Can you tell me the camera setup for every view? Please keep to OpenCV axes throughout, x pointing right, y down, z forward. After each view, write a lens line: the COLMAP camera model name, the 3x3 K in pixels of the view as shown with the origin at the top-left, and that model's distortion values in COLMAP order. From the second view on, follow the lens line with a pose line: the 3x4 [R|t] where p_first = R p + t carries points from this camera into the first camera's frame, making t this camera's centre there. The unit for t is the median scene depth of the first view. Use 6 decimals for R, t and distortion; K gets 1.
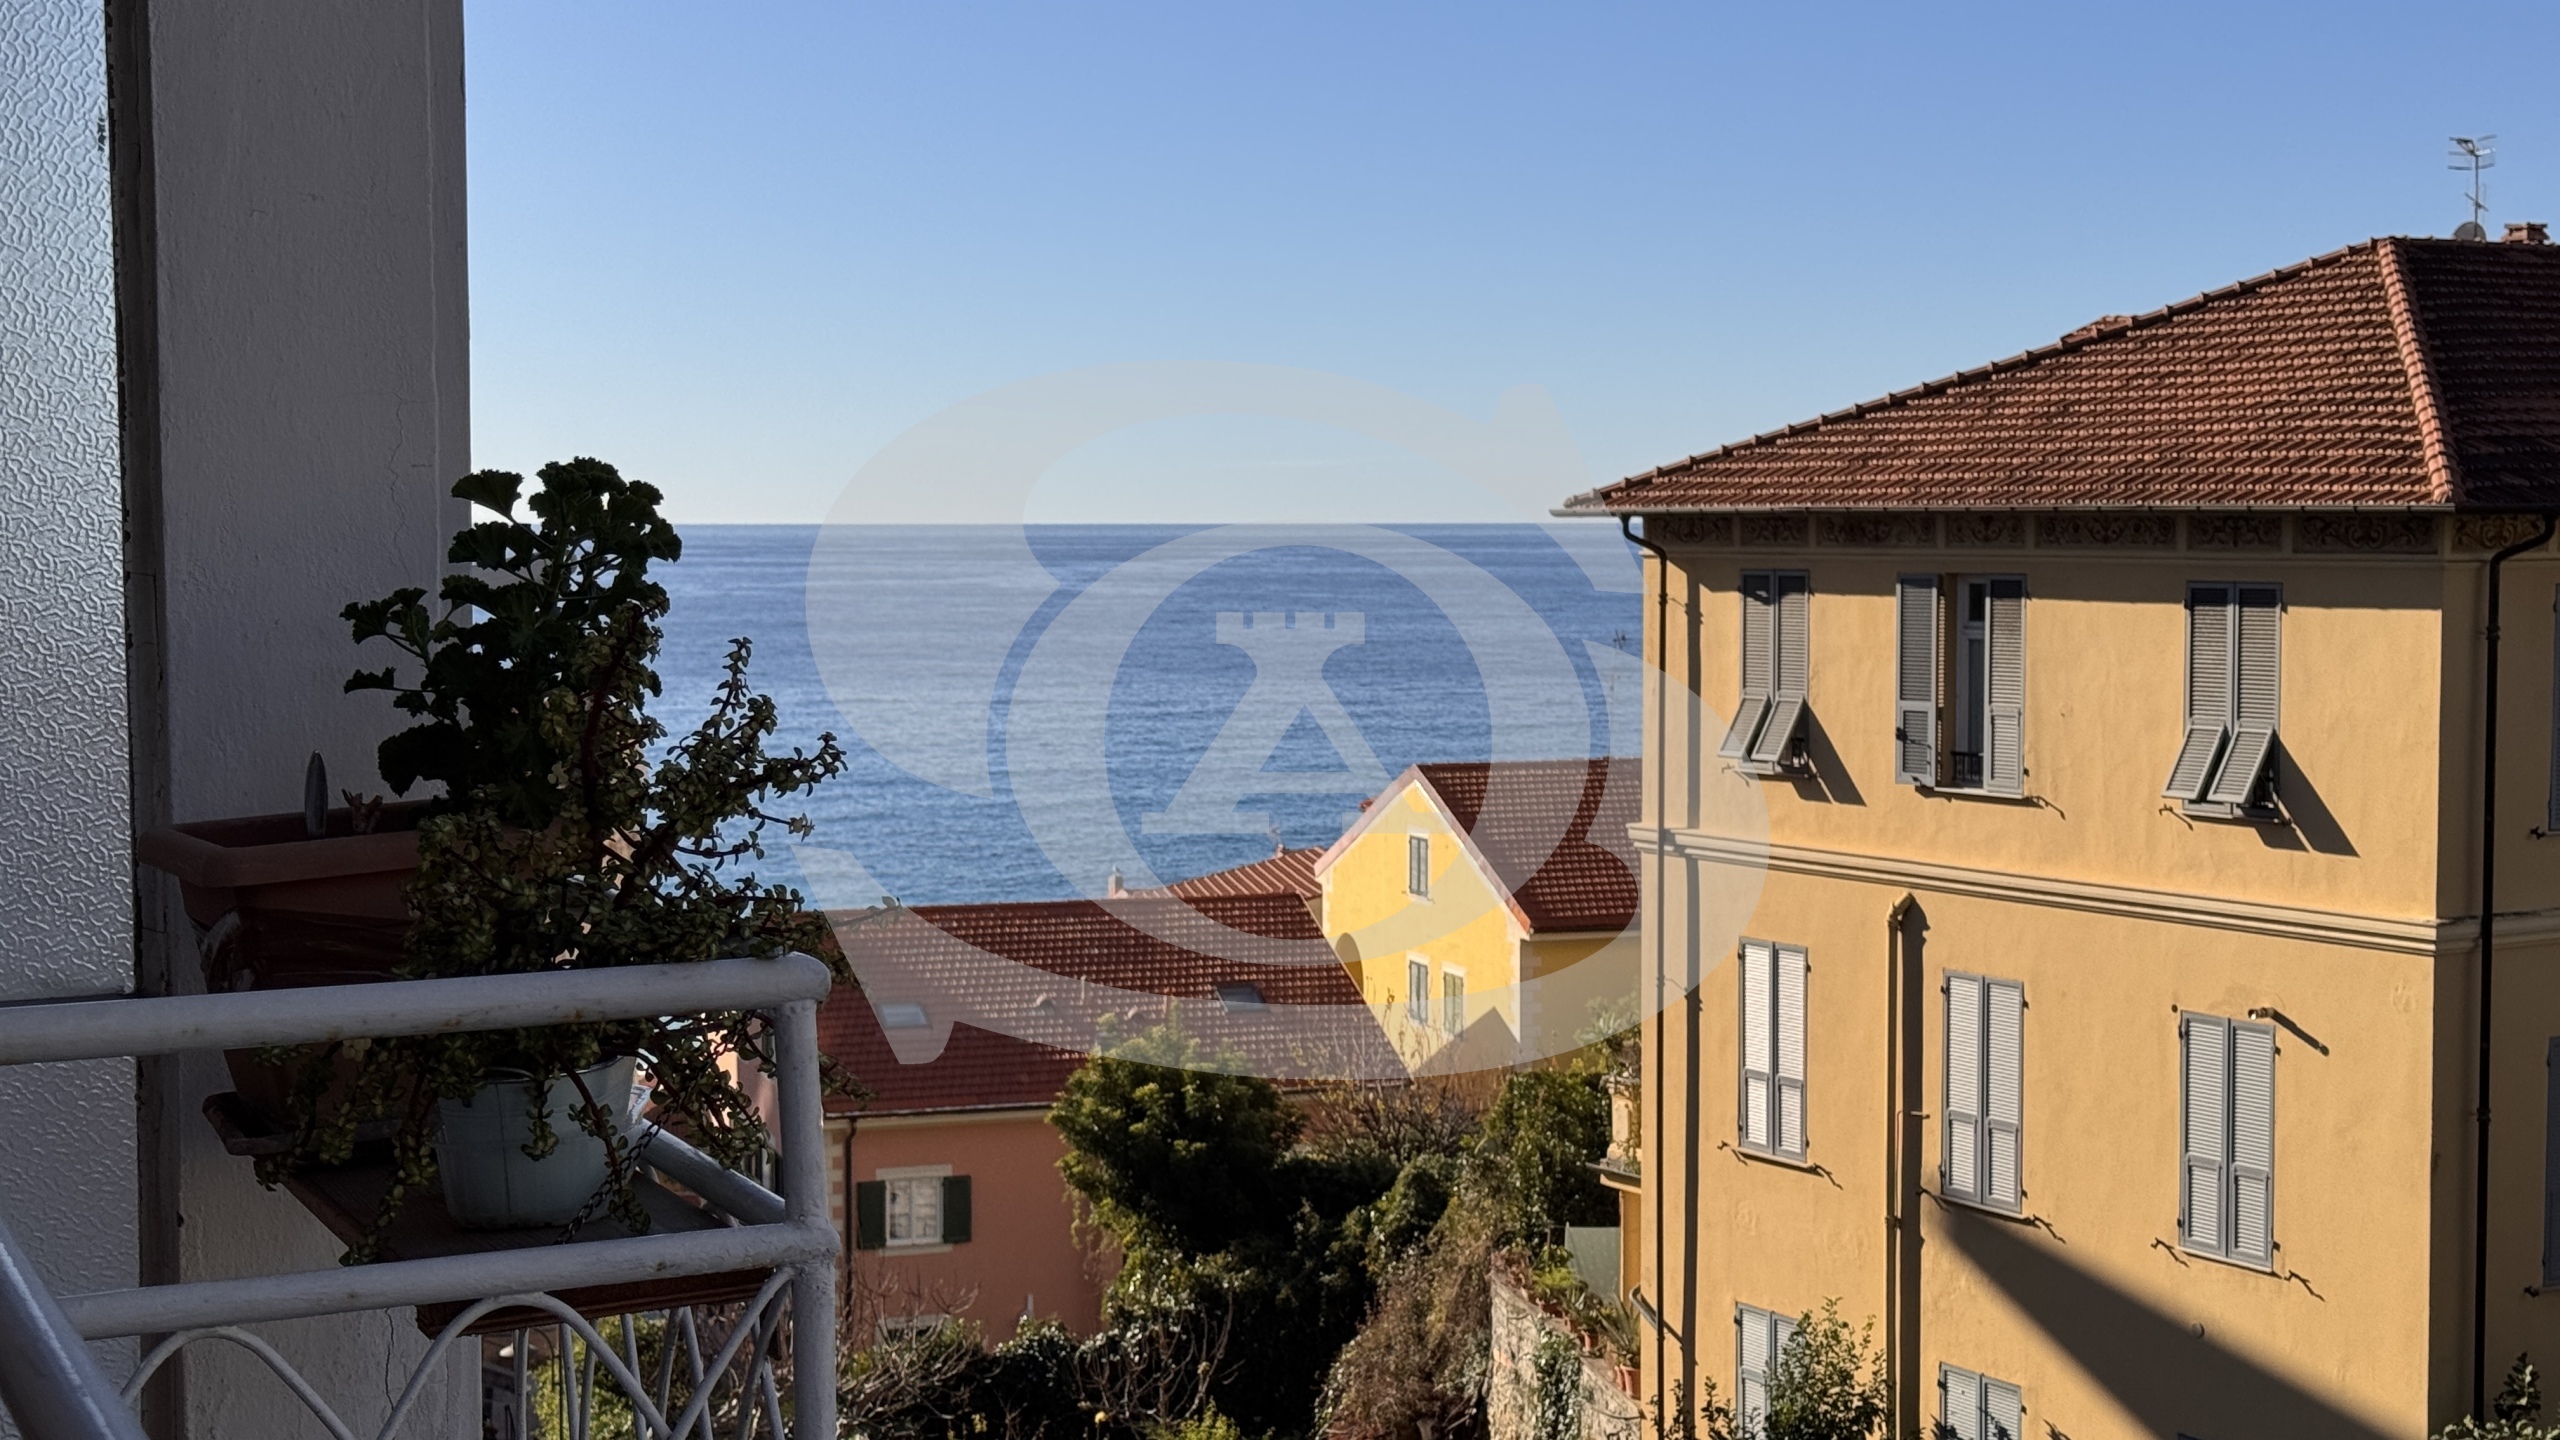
lens RADIAL K [[3547.1, 0, 1278.2], [0, 3547.1, 741.6], [0, 0, 1]] dist [0.136224, -0.056853]
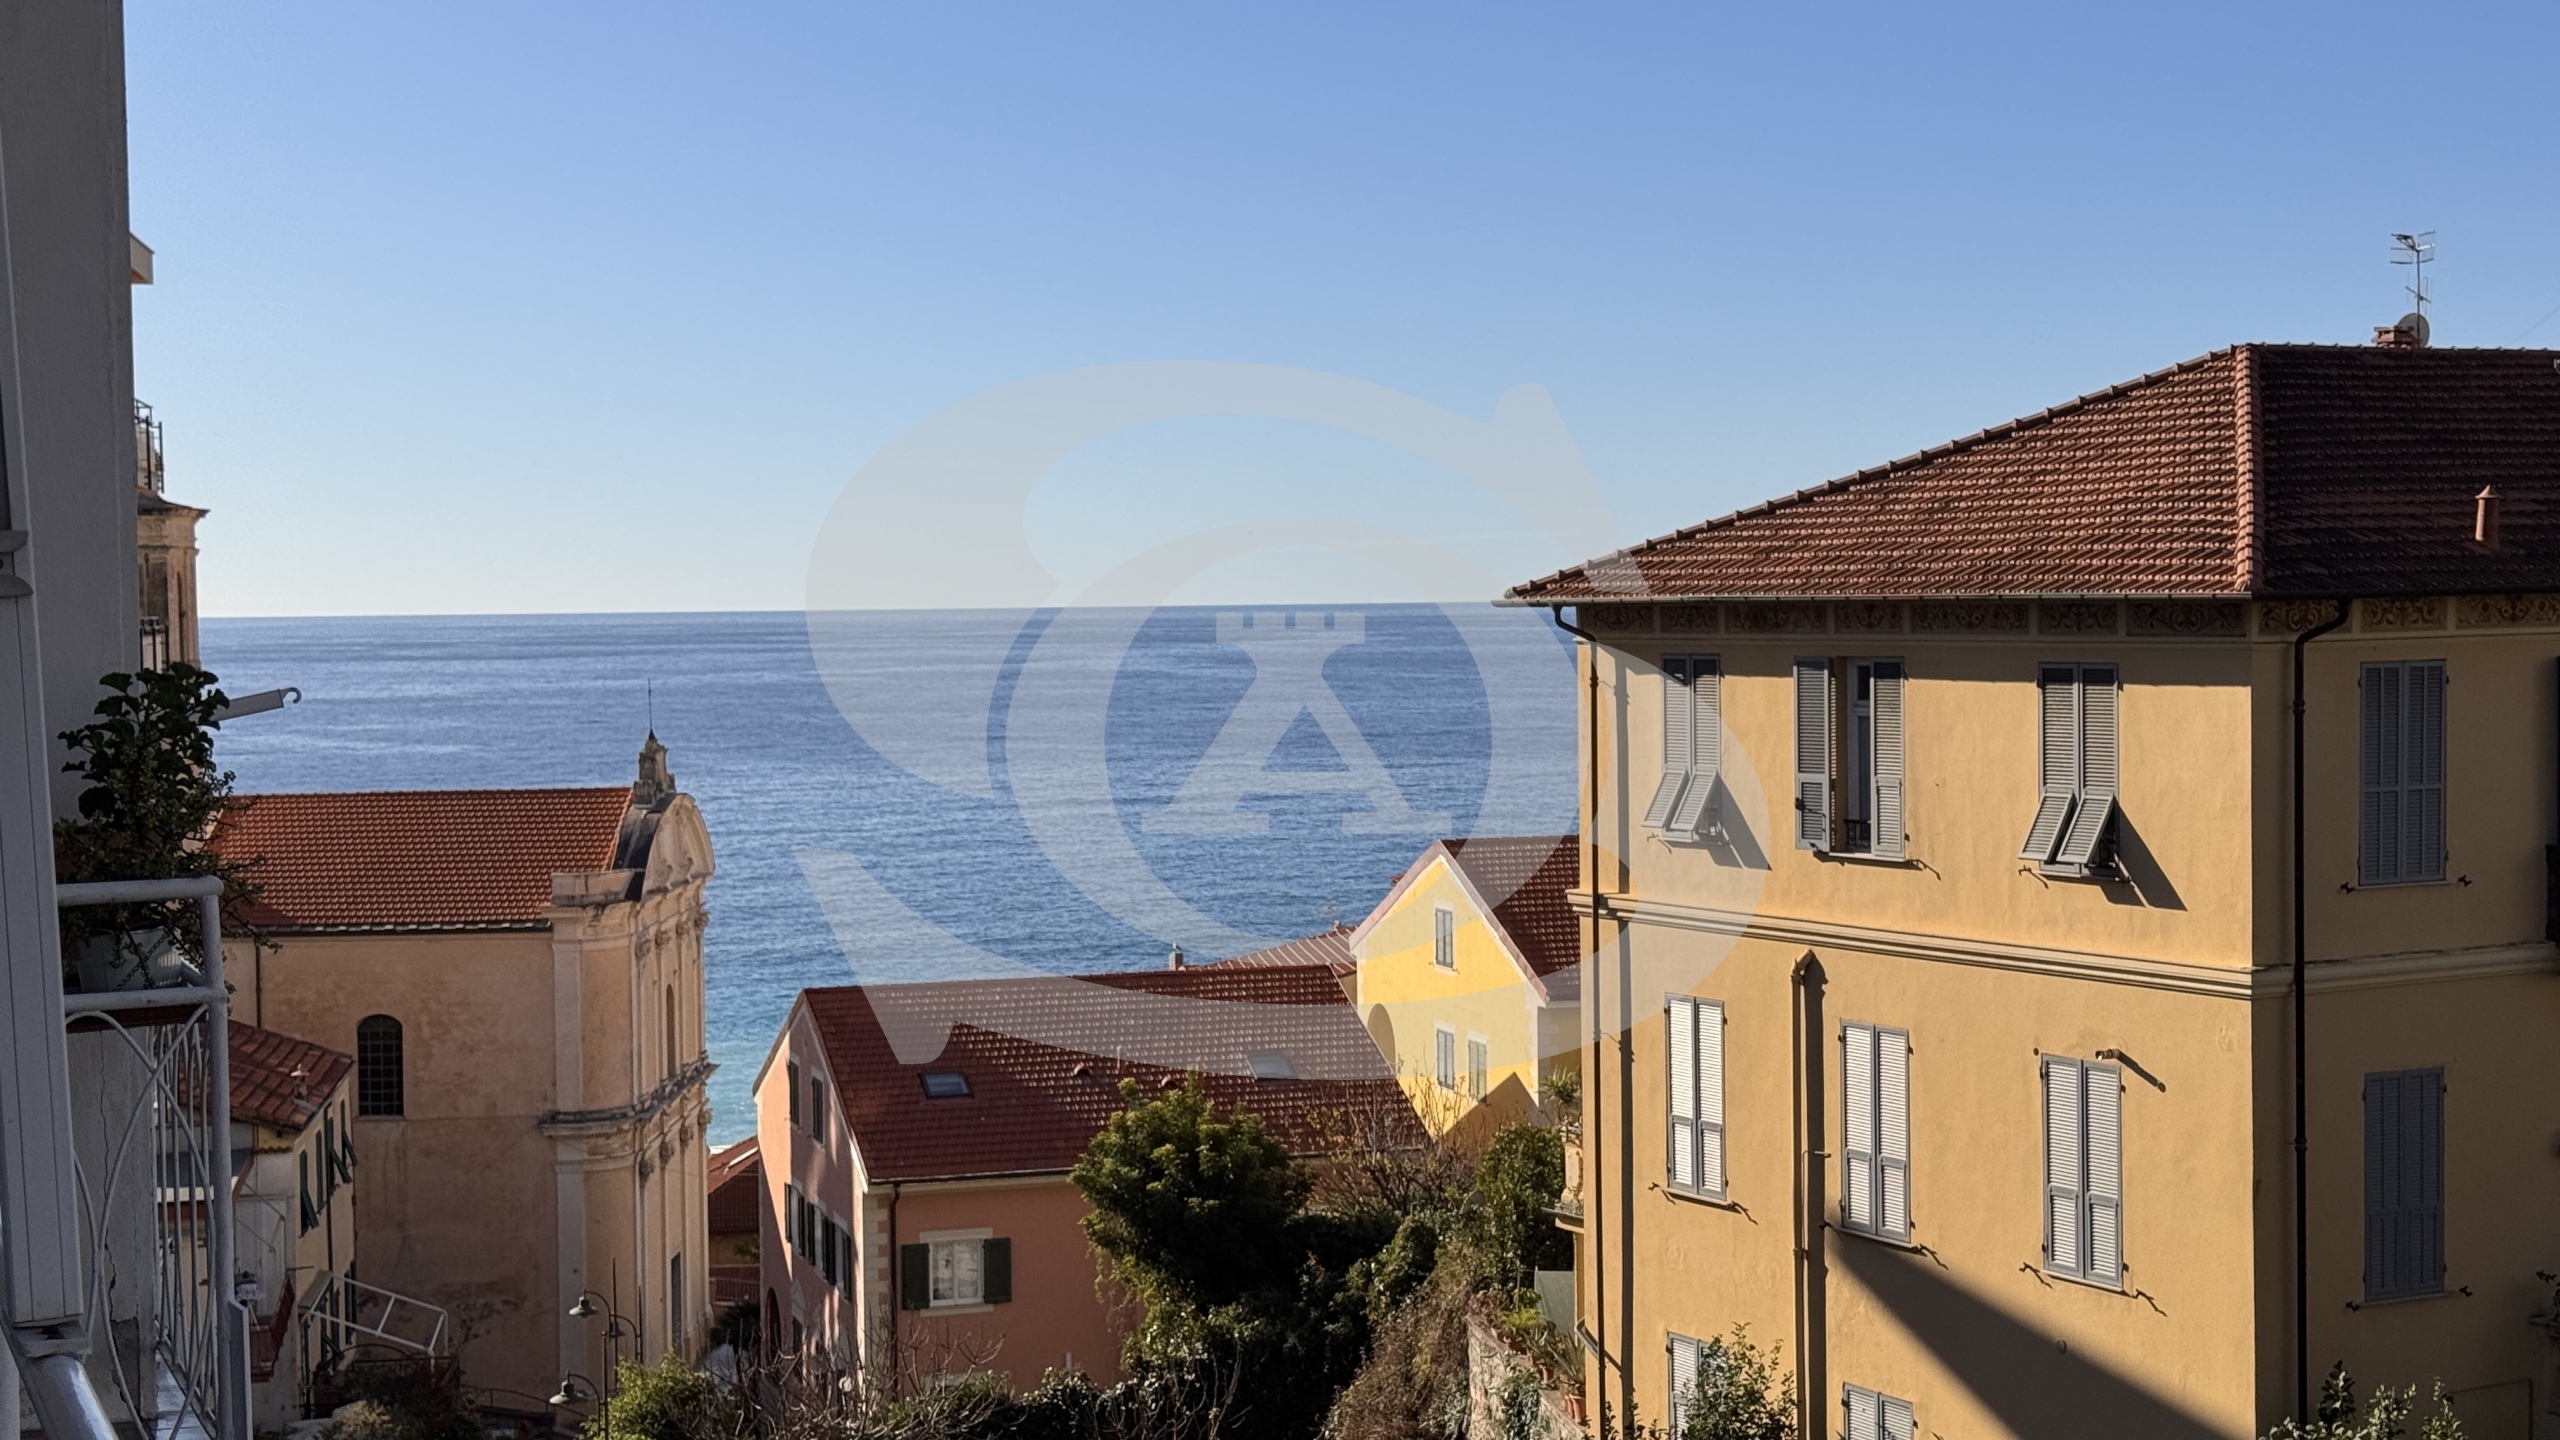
lens RADIAL K [[3558.6, 0, 1268.6], [0, 3558.6, 731.3], [0, 0, 1]] dist [0.142880, 0.036539]
pose [[0.999503, -0.010773, -0.029618, 0.044023], [0.010014, 0.999621, -0.025654, 0.002043], [0.029883, 0.025345, 0.999232, -0.096455]]
